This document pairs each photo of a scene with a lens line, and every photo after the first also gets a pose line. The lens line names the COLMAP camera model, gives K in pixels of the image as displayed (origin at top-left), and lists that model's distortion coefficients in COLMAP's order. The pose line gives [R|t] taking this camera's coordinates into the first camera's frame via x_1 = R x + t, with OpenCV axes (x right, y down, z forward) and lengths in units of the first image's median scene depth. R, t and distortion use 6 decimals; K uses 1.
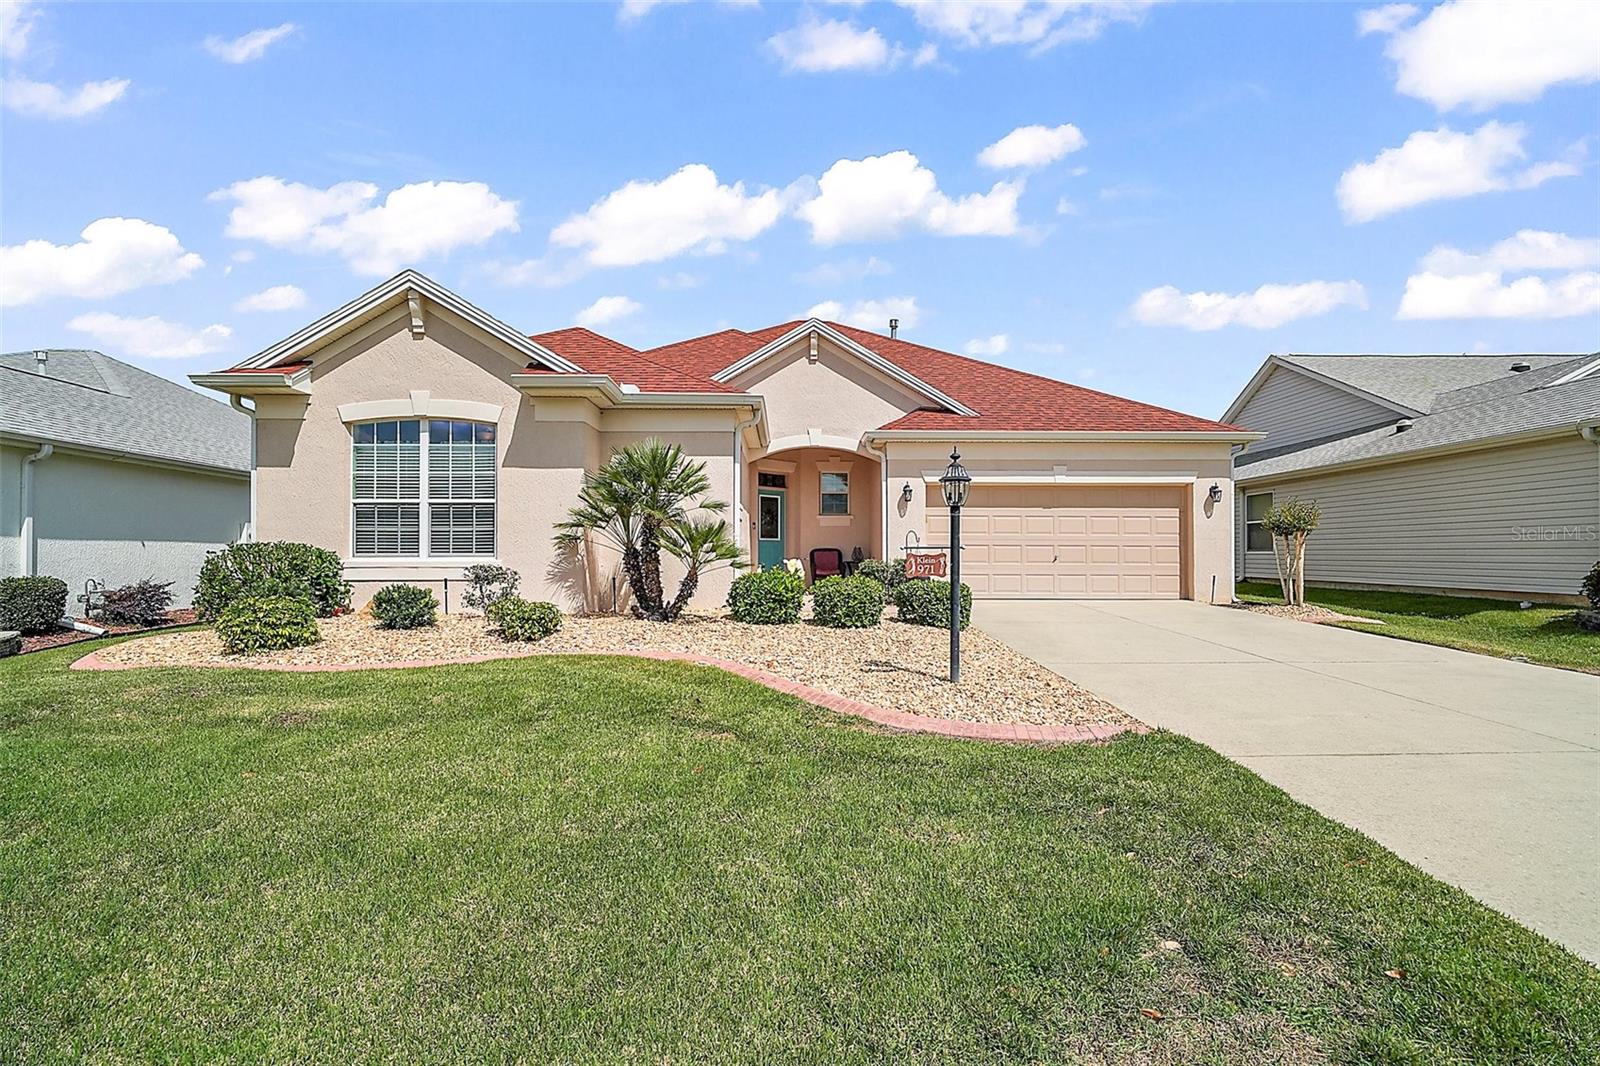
lens RADIAL K [[742.9, 0, 807.5], [0, 742.9, 539.7], [0, 0, 1]] dist [-0.001689, -0.002497]
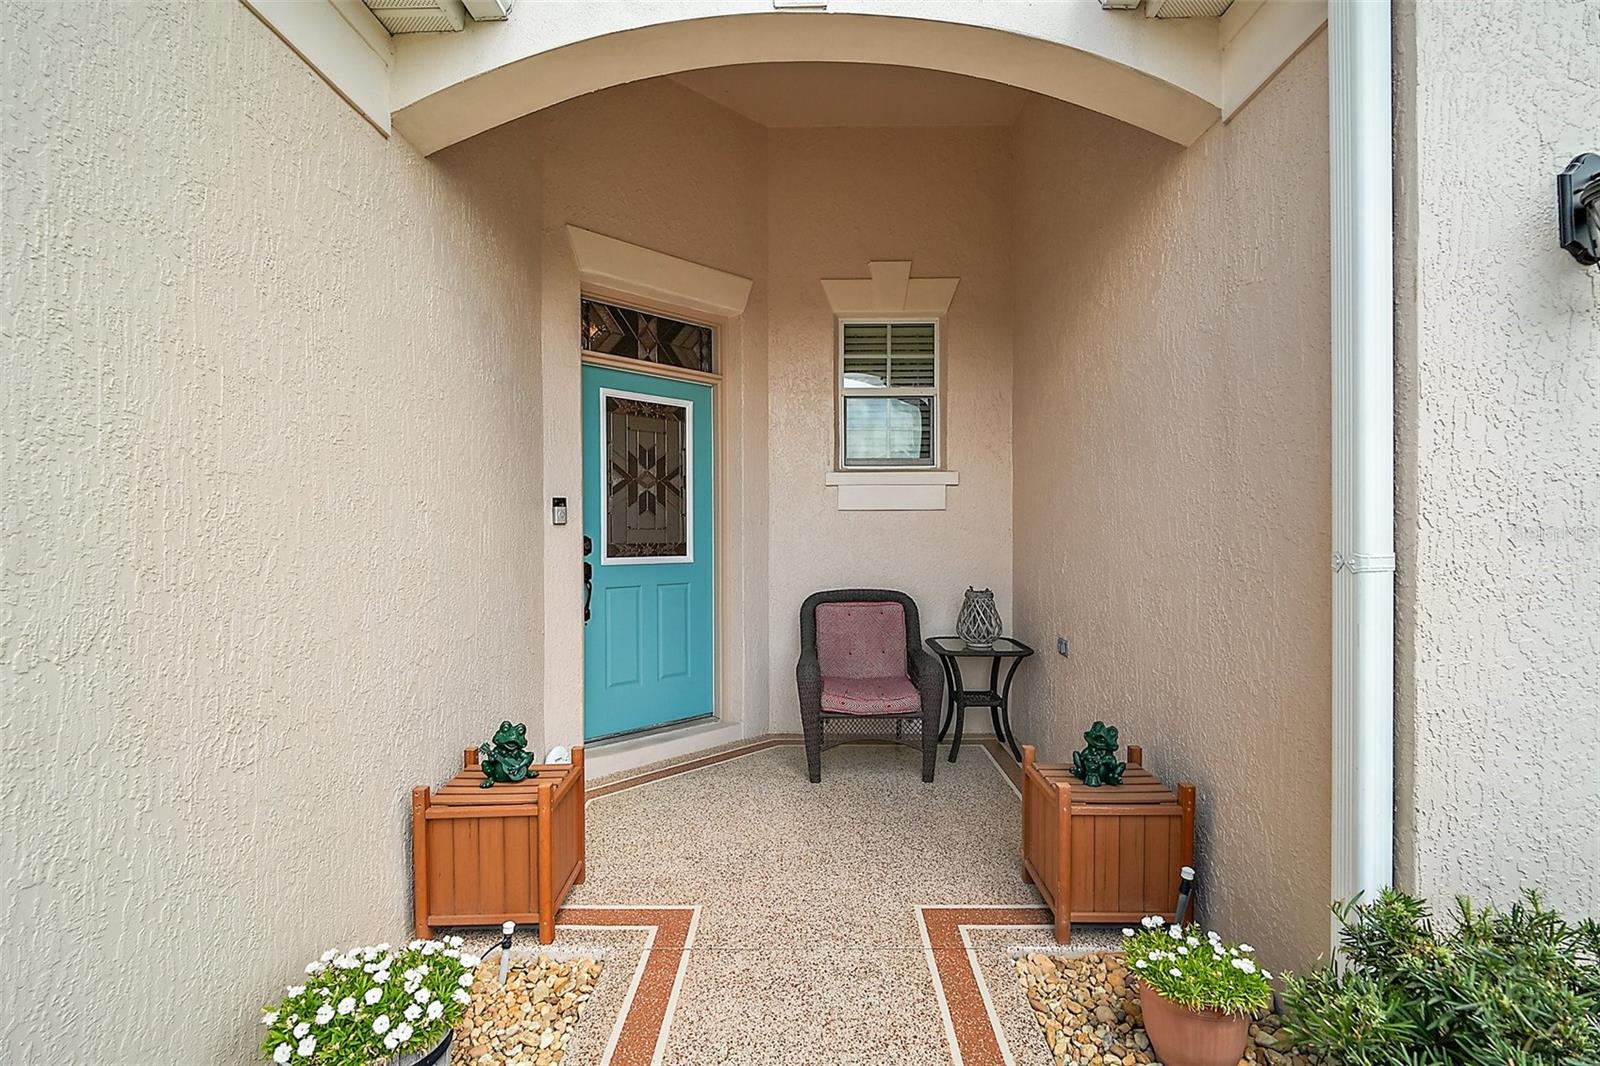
lens RADIAL K [[742.9, 0, 800.3], [0, 742.9, 530.7], [0, 0, 1]] dist [-0.001689, -0.002497]
pose [[0.999319, -0.002178, -0.036843, 0.017913], [0.002693, 0.999900, 0.013917, -0.020821], [0.036809, -0.014006, 0.999224, 1.014861]]
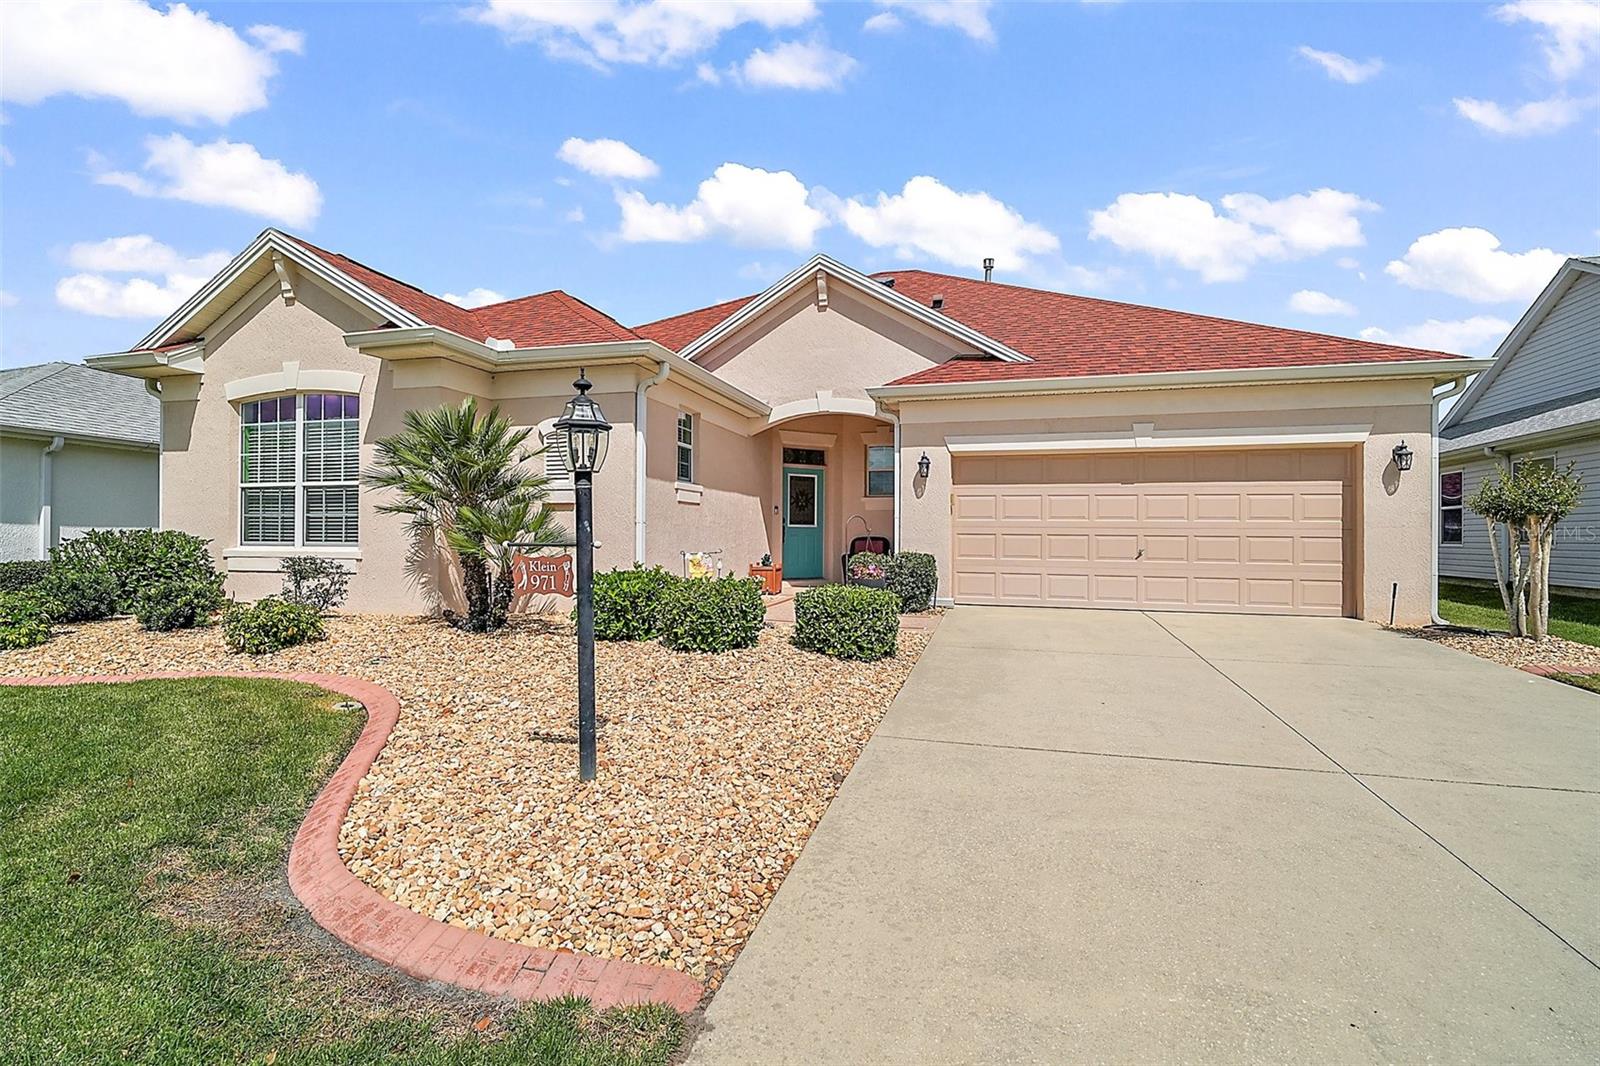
lens RADIAL K [[742.9, 0, 799.8], [0, 742.9, 529.5], [0, 0, 1]] dist [-0.001689, -0.002497]
pose [[0.956162, 0.002579, -0.292828, 0.268616], [-0.000870, 0.999982, 0.005967, -0.002448], [0.292838, -0.005451, 0.956147, 0.256043]]
